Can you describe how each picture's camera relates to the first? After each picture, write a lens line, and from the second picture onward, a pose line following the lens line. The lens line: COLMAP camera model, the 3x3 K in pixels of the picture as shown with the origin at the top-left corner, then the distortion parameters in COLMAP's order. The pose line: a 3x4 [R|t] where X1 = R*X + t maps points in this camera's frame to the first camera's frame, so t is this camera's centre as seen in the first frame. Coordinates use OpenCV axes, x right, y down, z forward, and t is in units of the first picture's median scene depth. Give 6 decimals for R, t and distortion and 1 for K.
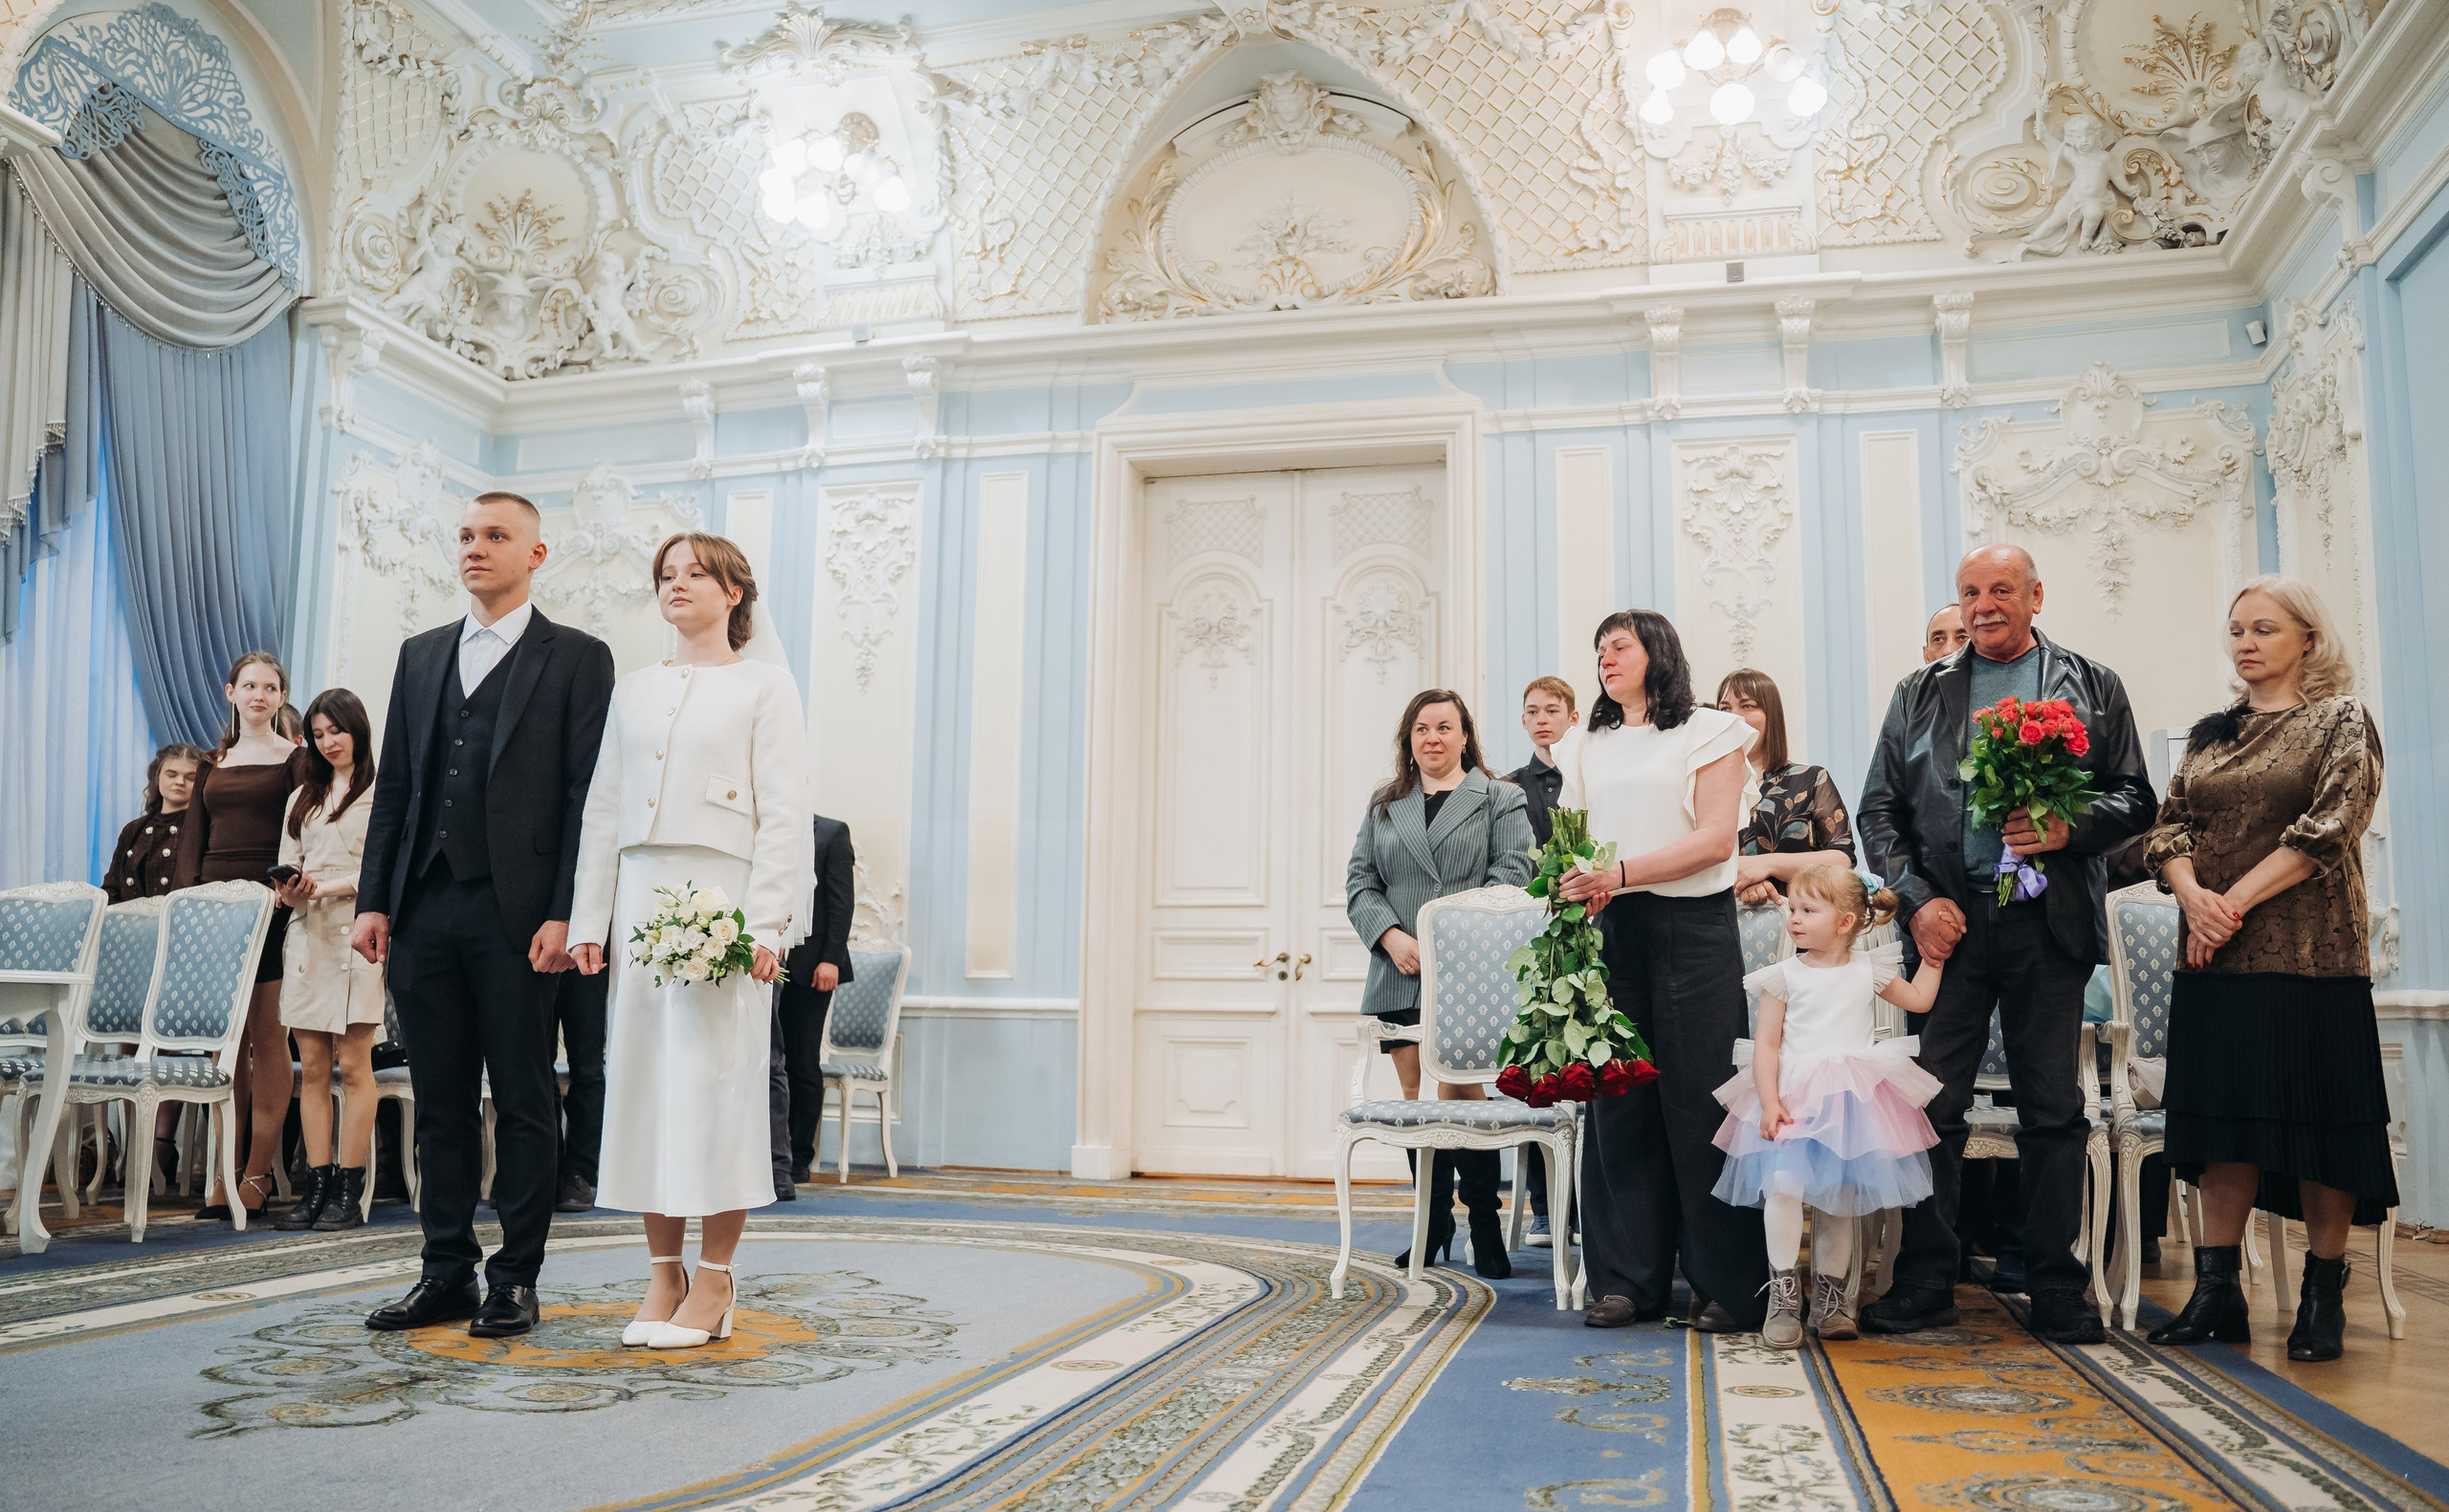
lens RADIAL K [[1989.2, 0, 1221.0], [0, 1989.2, 814.5], [0, 0, 1]] dist [-0.205598, 0.197106]
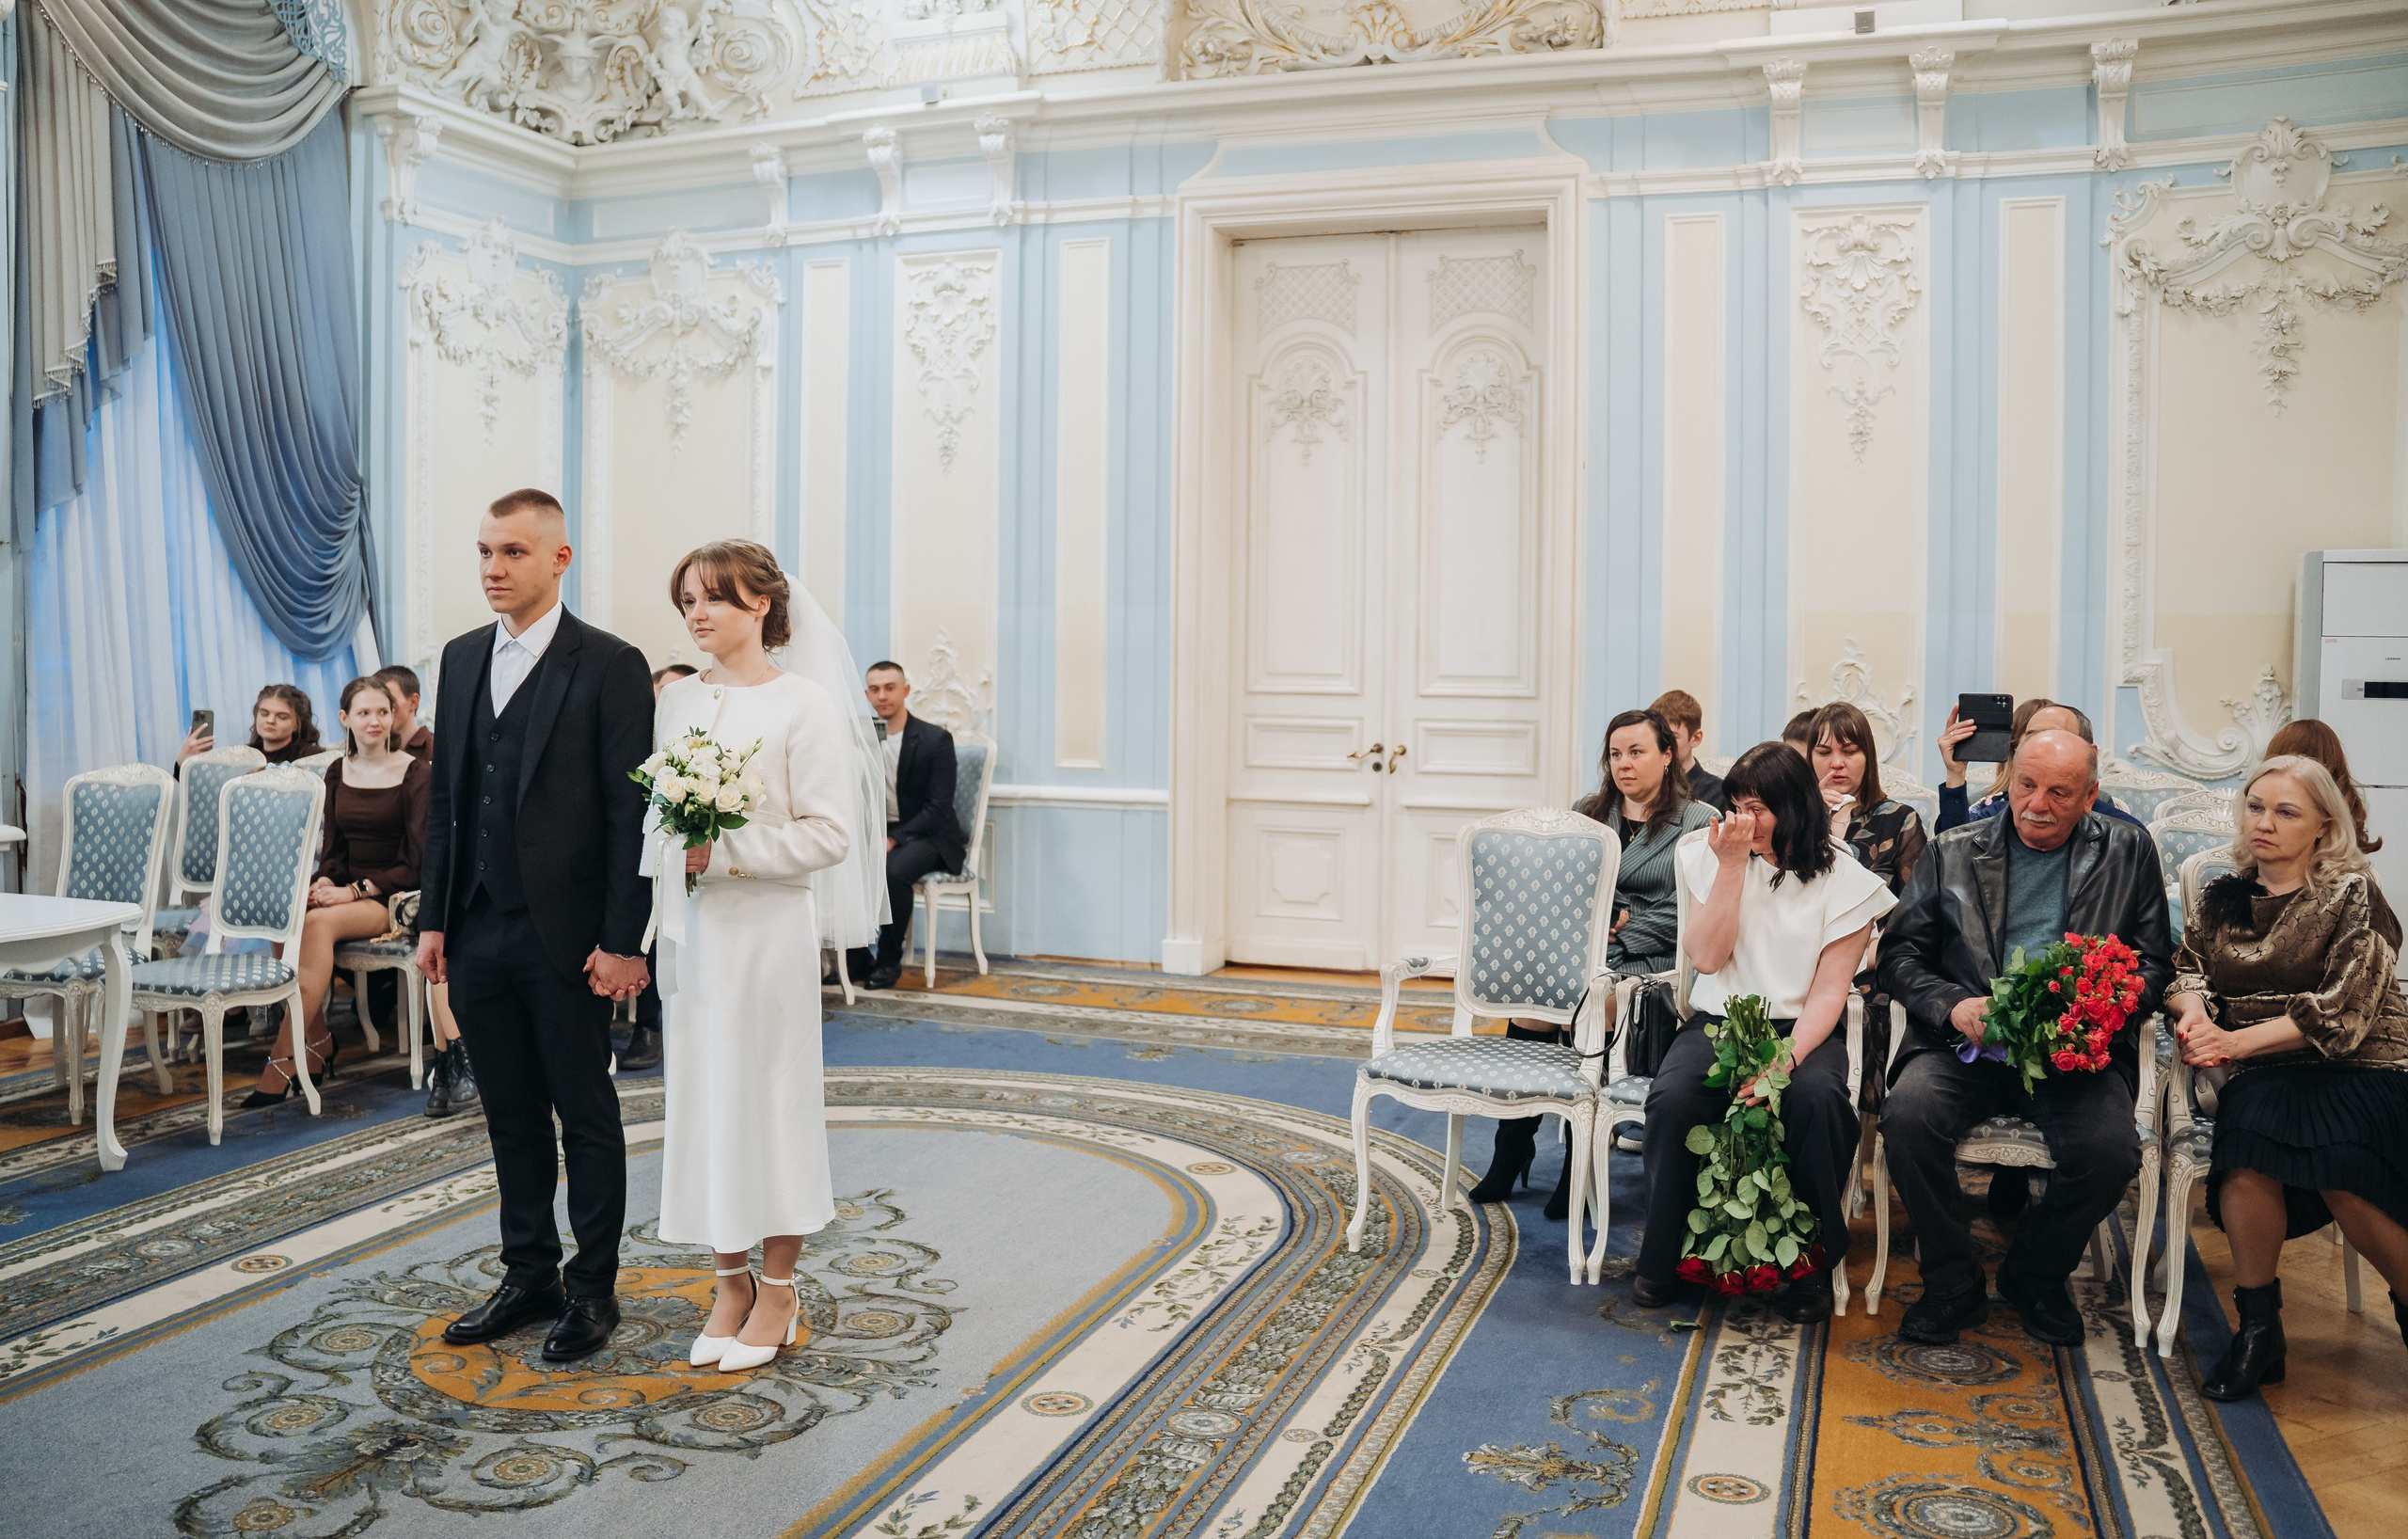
lens RADIAL K [[1994.3, 0, 1199.1], [0, 1994.3, 736.0], [0, 0, 1]] dist [-0.201446, 0.187889]
pose [[0.994656, 0.000488, -0.103248, 0.047094], [0.016188, 0.986885, 0.160611, -0.096064], [0.101972, -0.161424, 0.981603, 0.036927]]
